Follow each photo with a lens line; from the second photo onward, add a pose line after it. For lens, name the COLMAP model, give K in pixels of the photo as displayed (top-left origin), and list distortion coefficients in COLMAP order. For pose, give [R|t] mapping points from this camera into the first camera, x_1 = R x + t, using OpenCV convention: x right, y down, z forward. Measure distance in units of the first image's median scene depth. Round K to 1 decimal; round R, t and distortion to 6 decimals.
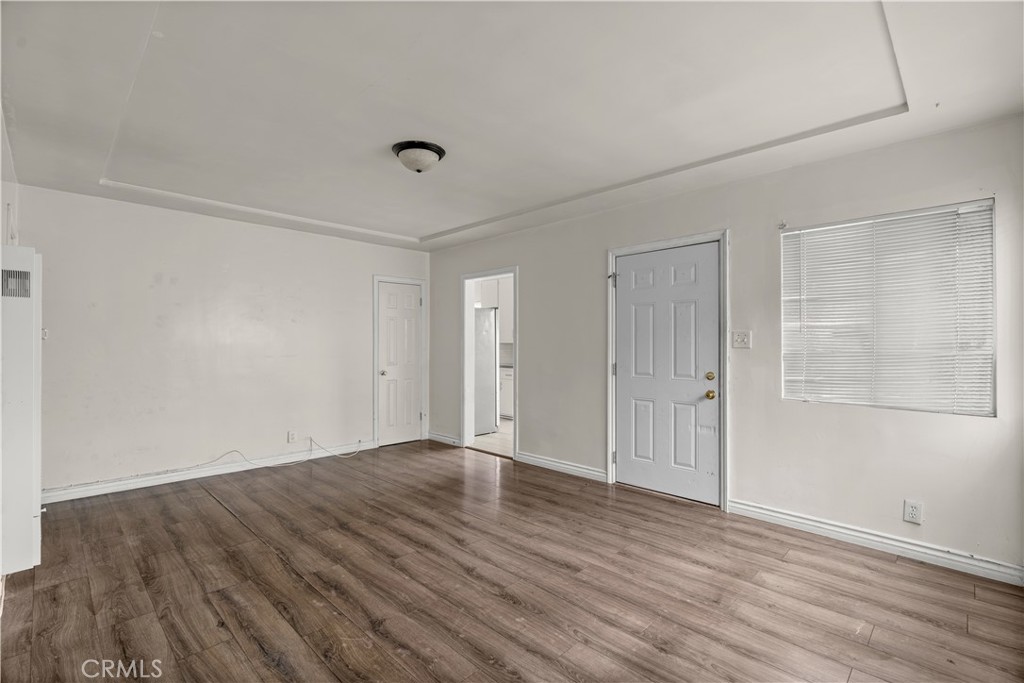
lens RADIAL K [[463.7, 0, 510.7], [0, 463.7, 337.1], [0, 0, 1]] dist [-0.010928, 0.003462]
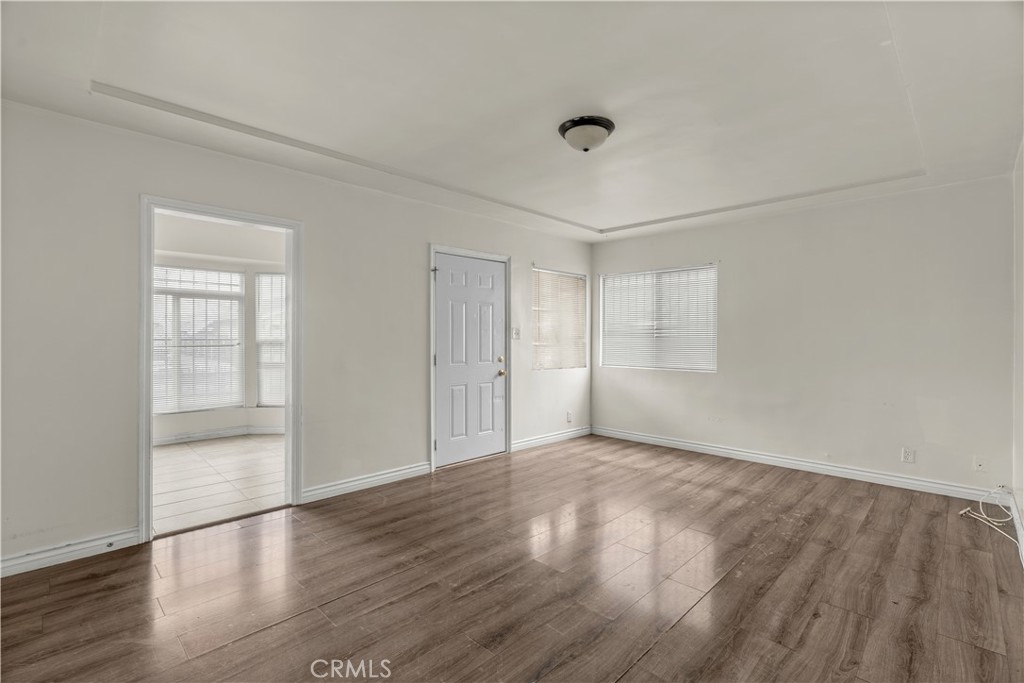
lens RADIAL K [[463.7, 0, 510.7], [0, 463.7, 337.1], [0, 0, 1]] dist [-0.010928, 0.003462]
pose [[-0.002511, -0.000091, 0.999997, -1.181665], [-0.018831, 0.999823, 0.000043, 0.020969], [-0.999820, -0.018831, -0.002513, 1.217186]]
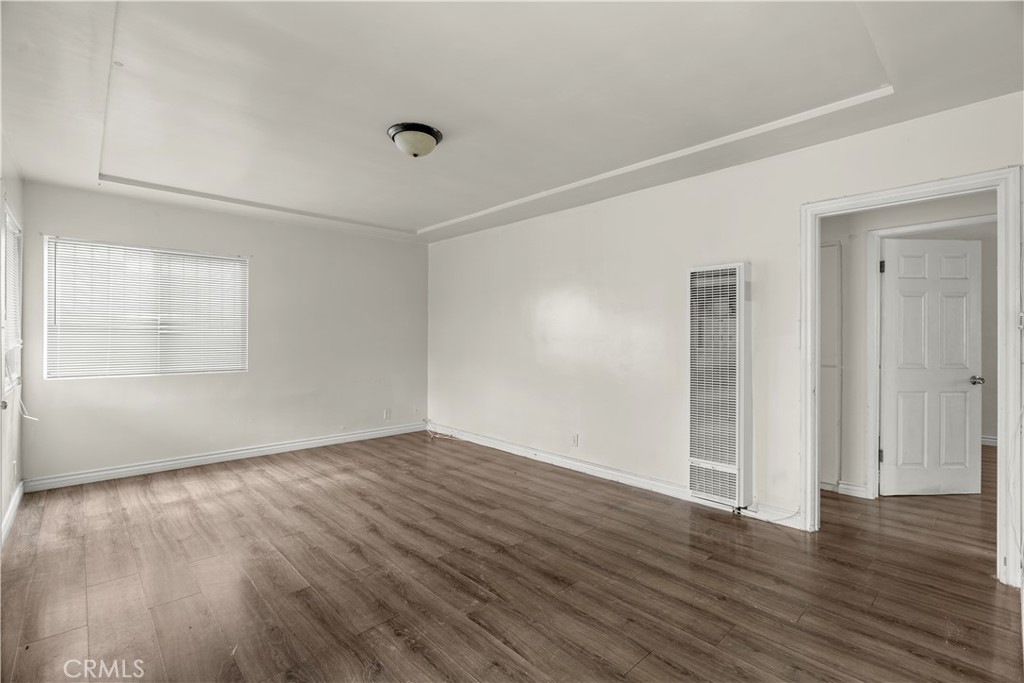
lens RADIAL K [[463.7, 0, 510.7], [0, 463.7, 337.1], [0, 0, 1]] dist [-0.010928, 0.003462]
pose [[-0.999321, -0.005062, 0.036495, -0.455661], [-0.005604, 0.999875, -0.014775, 0.035059], [-0.036415, -0.014969, -0.999225, 2.062584]]
